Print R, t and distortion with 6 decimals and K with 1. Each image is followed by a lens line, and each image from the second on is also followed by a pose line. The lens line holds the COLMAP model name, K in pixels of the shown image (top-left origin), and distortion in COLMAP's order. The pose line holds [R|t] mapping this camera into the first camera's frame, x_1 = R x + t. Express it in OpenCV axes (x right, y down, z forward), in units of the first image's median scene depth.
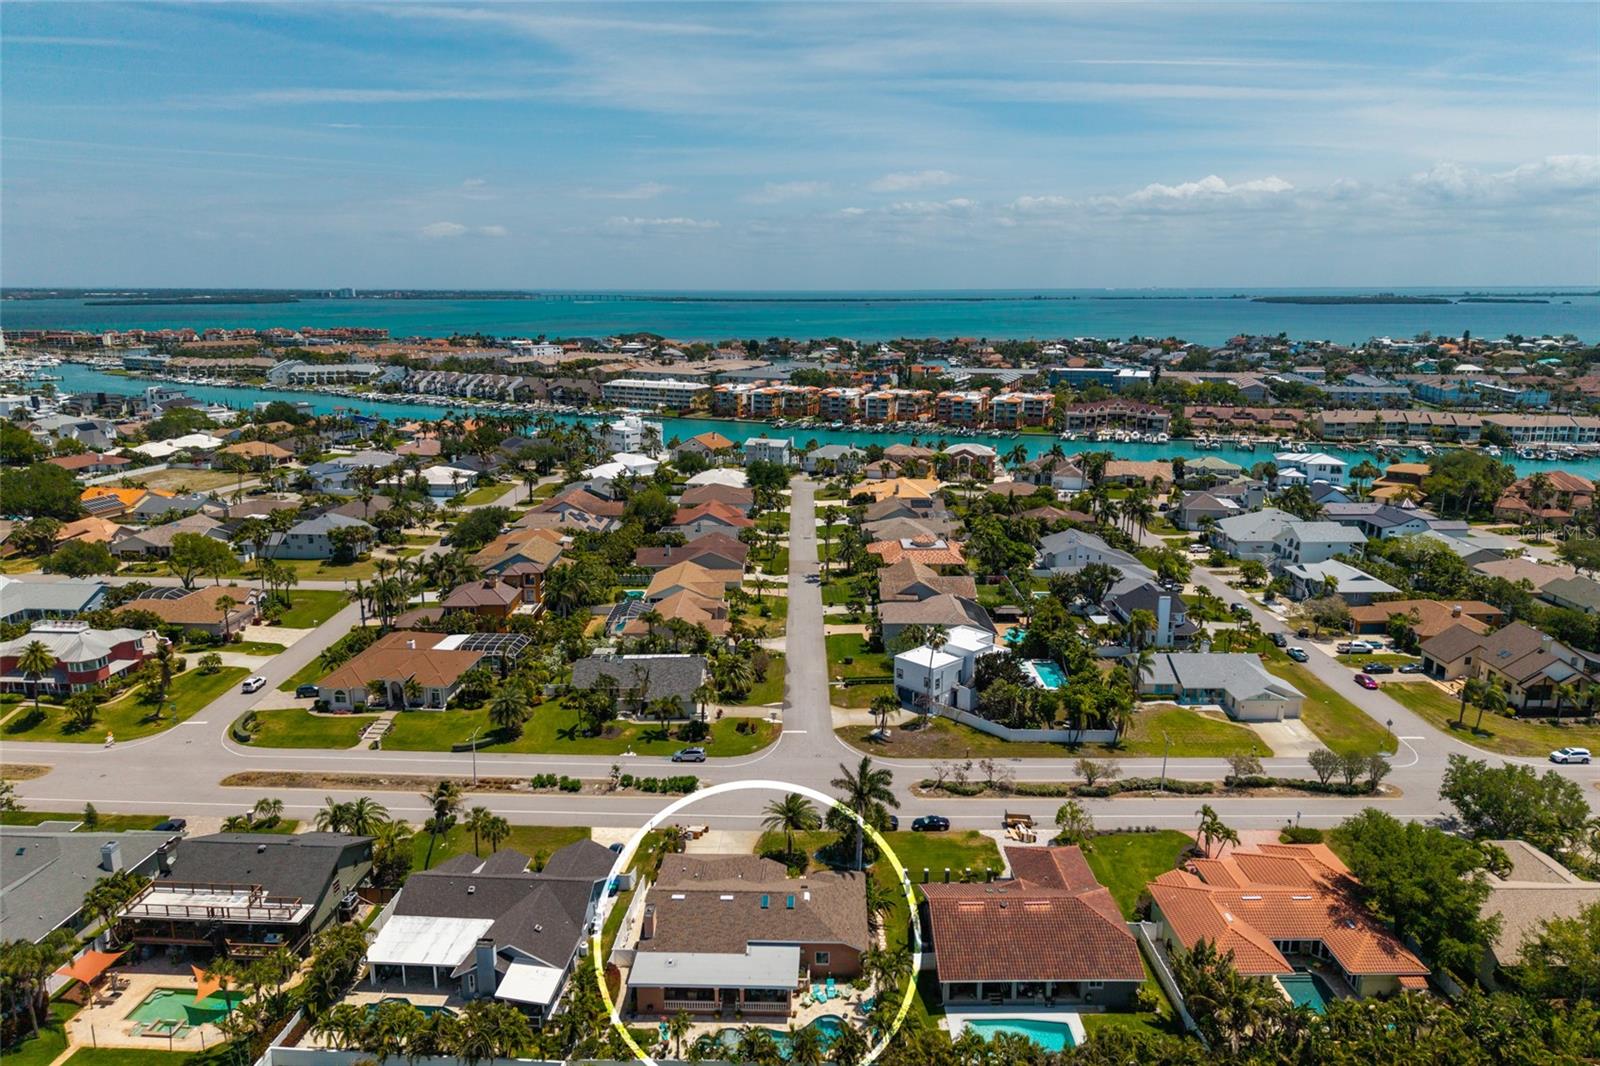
lens RADIAL K [[1068.0, 0, 806.9], [0, 1068.0, 527.9], [0, 0, 1]] dist [0.072477, -0.071372]
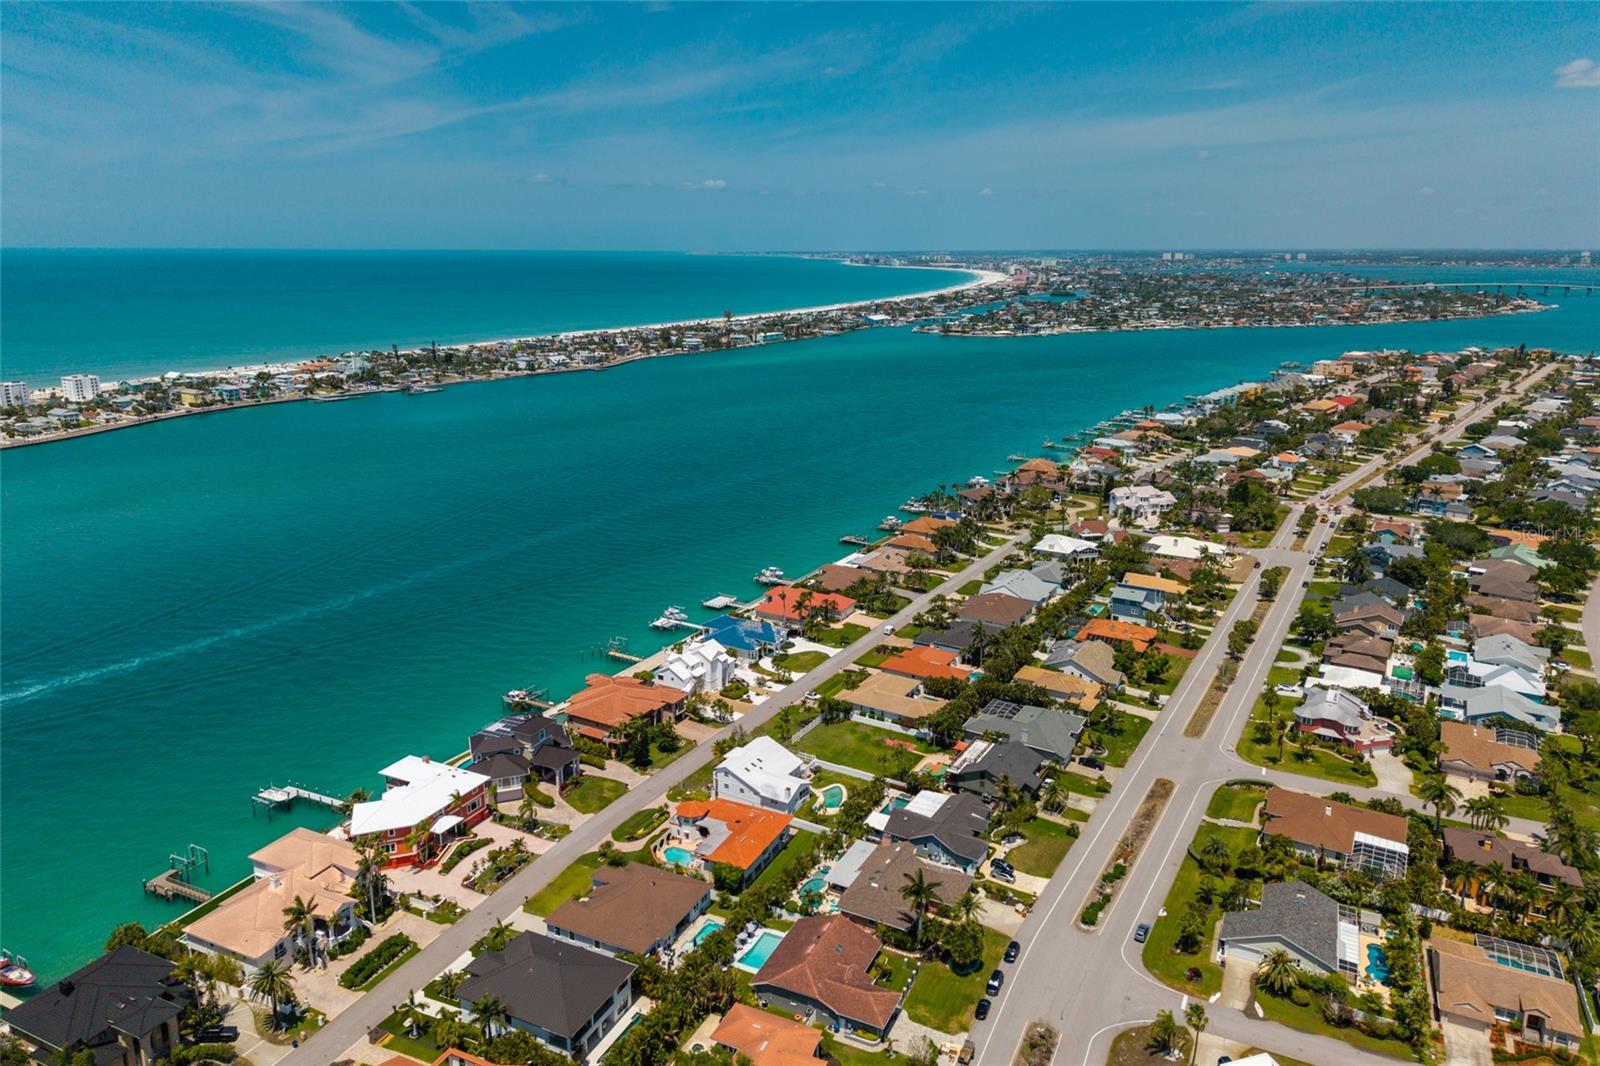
lens RADIAL K [[1042.8, 0, 812.7], [0, 1042.8, 560.4], [0, 0, 1]] dist [0.083181, -0.071839]
pose [[-0.439362, 0.258748, -0.860239, 0.941707], [-0.202476, 0.904452, 0.375460, -0.530664], [0.875194, 0.339141, -0.344992, 0.864466]]
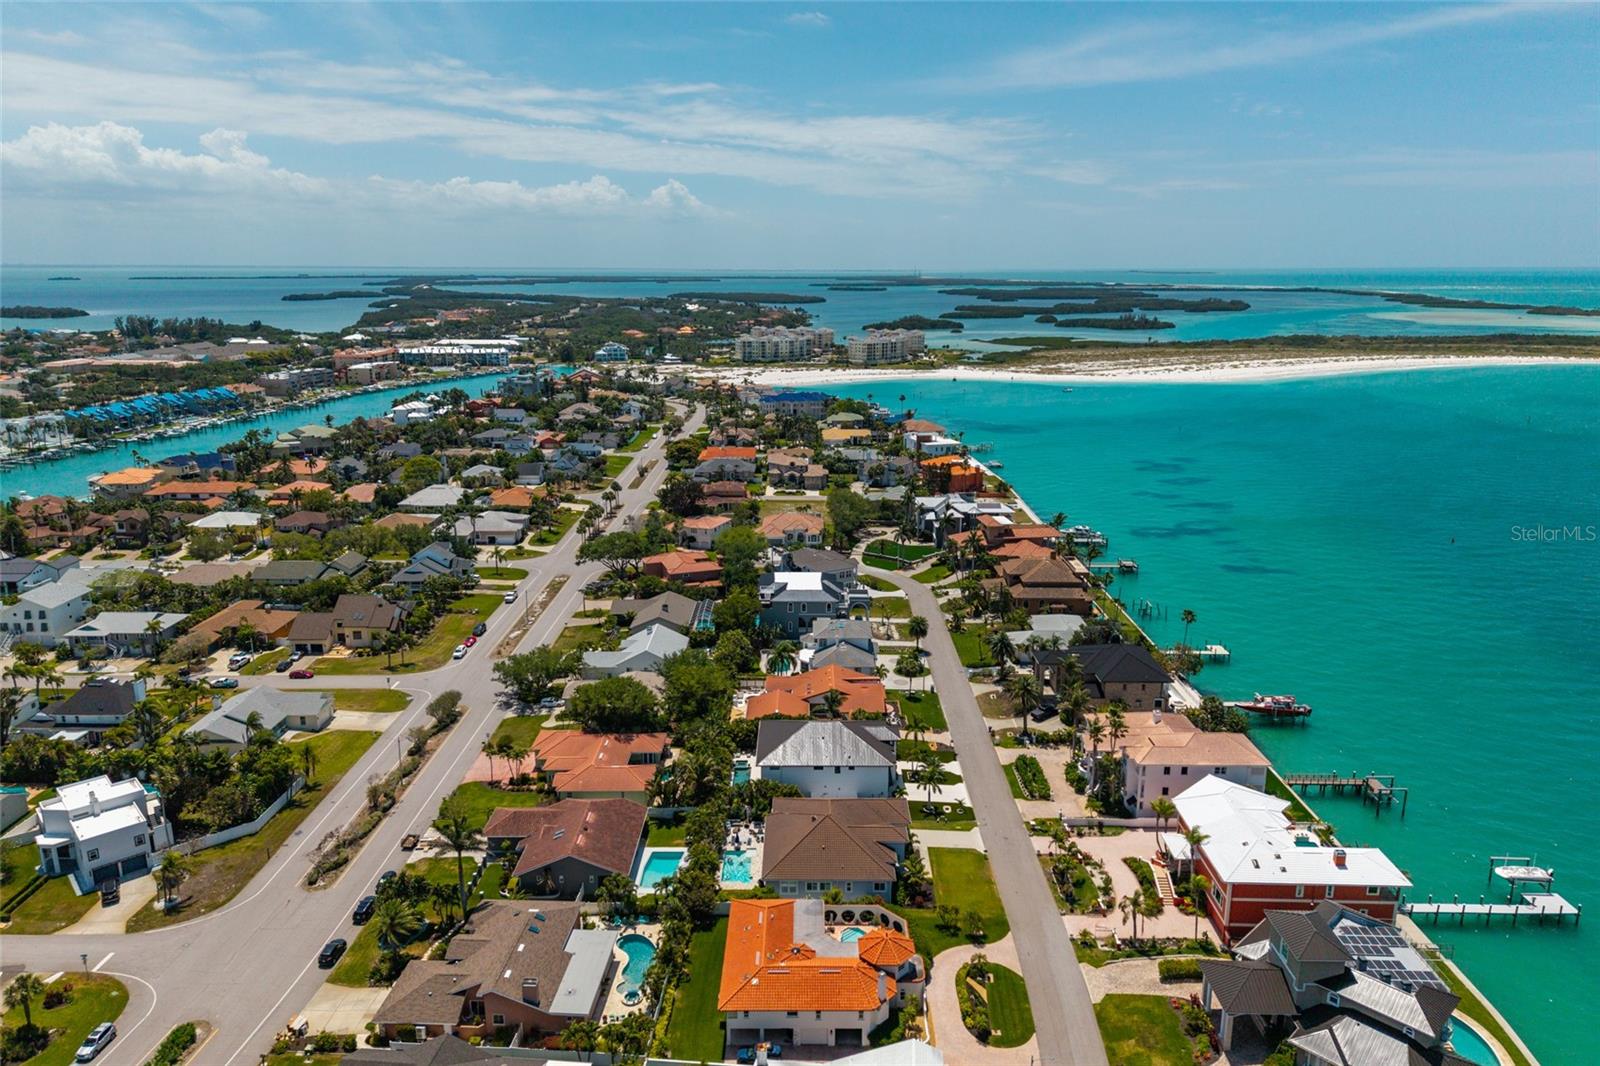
lens RADIAL K [[1069.1, 0, 804.8], [0, 1069.1, 528.7], [0, 0, 1]] dist [0.080756, -0.071997]
pose [[0.021679, -0.242097, 0.970010, -0.728655], [0.220746, 0.947451, 0.231533, -0.202662], [-0.975090, 0.209106, 0.073982, 0.319888]]
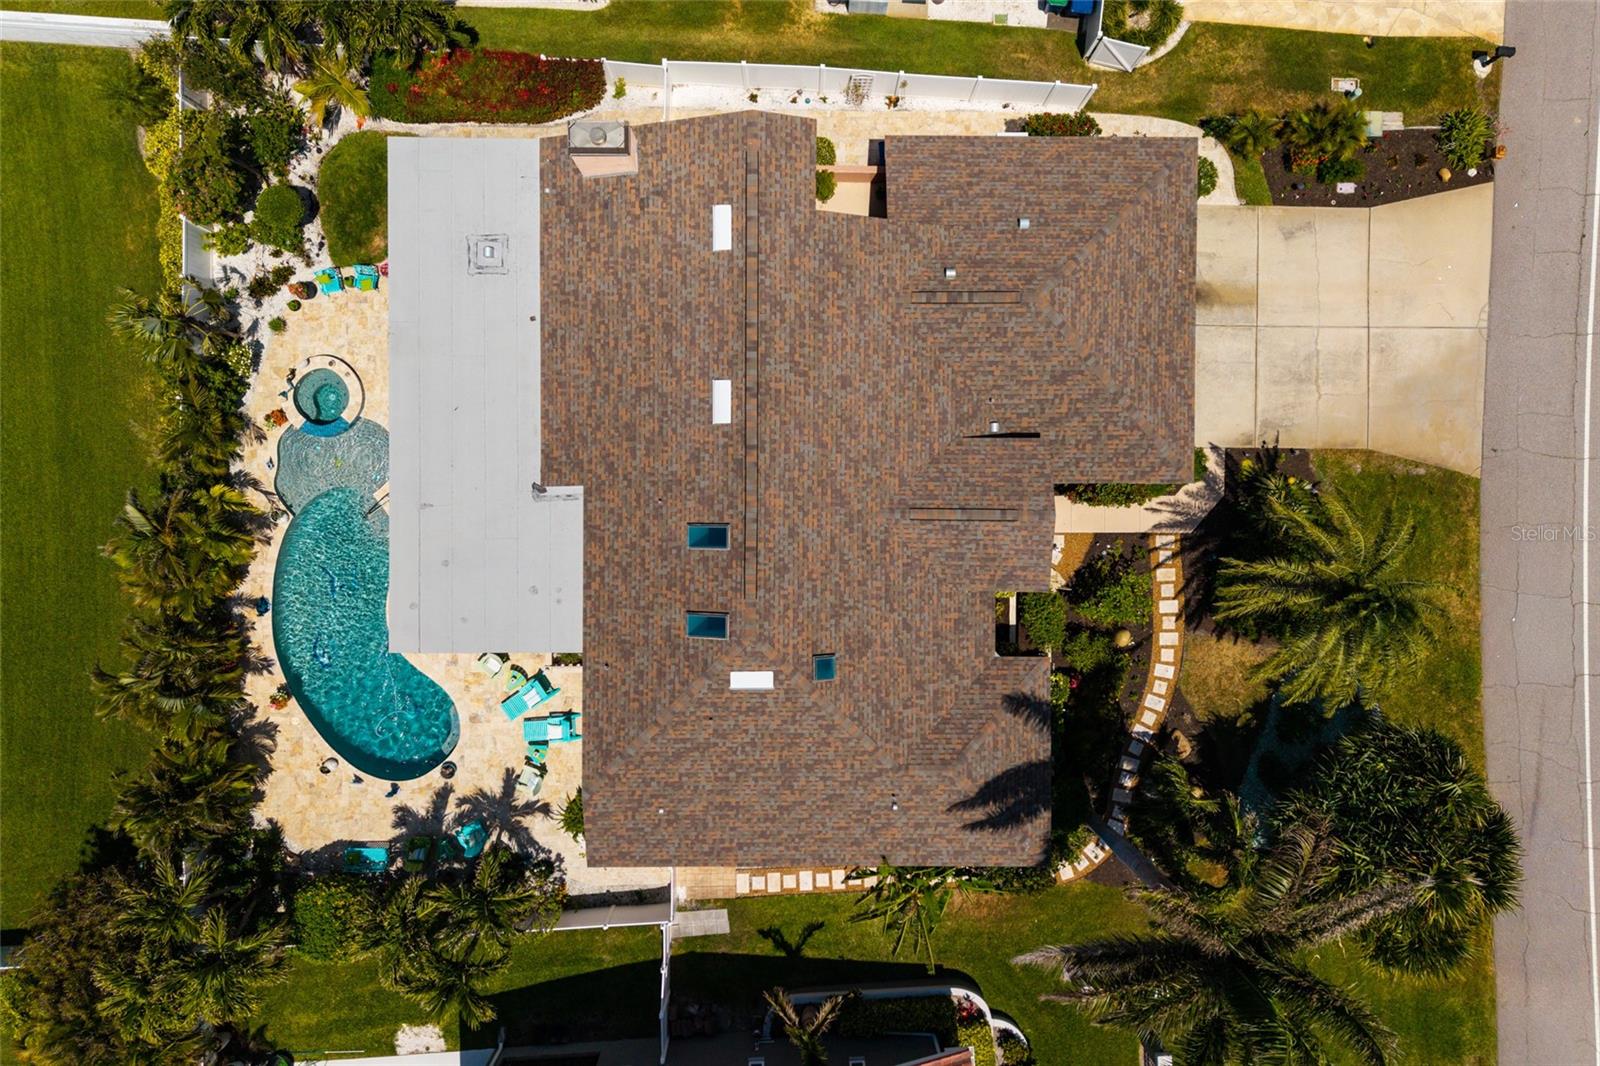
lens RADIAL K [[1074.0, 0, 811.2], [0, 1074.0, 530.2], [0, 0, 1]] dist [0.077833, -0.064310]
pose [[0.027041, 0.999499, 0.016439, -0.028429], [-0.242270, -0.009402, 0.970163, 0.041145], [0.969832, -0.030216, 0.241894, 0.610969]]
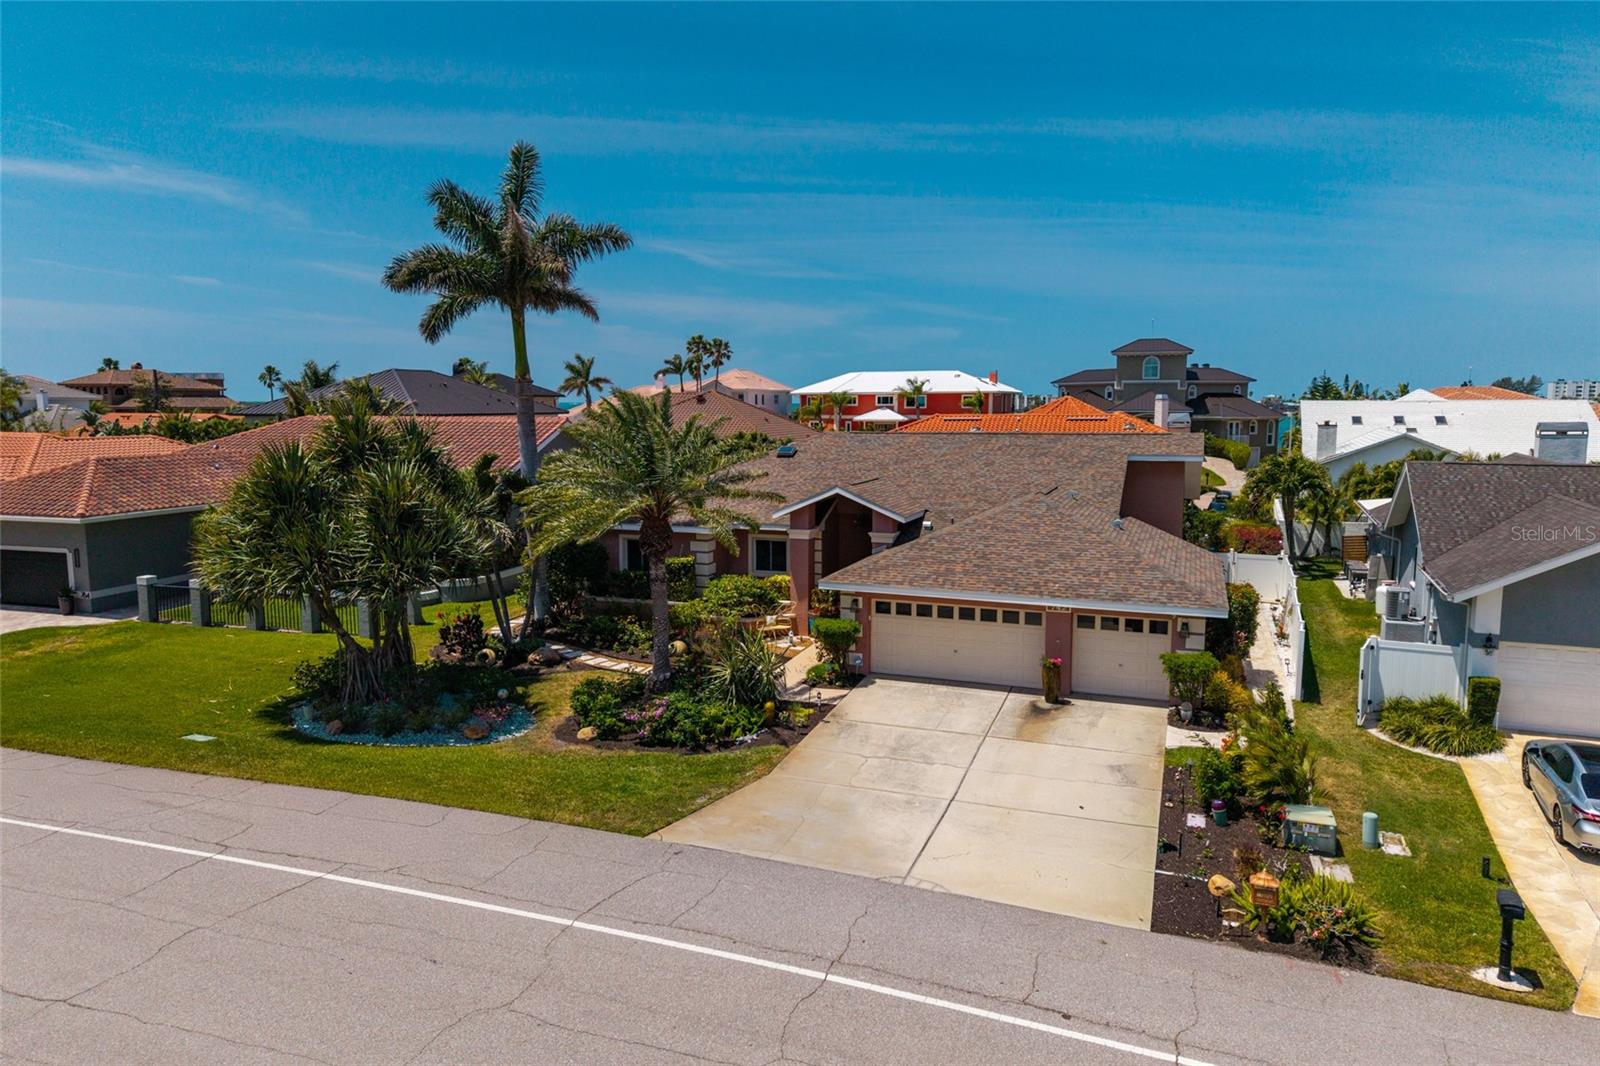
lens RADIAL K [[1049.6, 0, 799.4], [0, 1049.6, 552.0], [0, 0, 1]] dist [0.084945, -0.087264]
pose [[-0.947905, -0.045303, 0.315316, -0.085213], [0.070171, 0.935826, 0.345406, 0.154432], [-0.310729, 0.349538, -0.883895, 0.888304]]
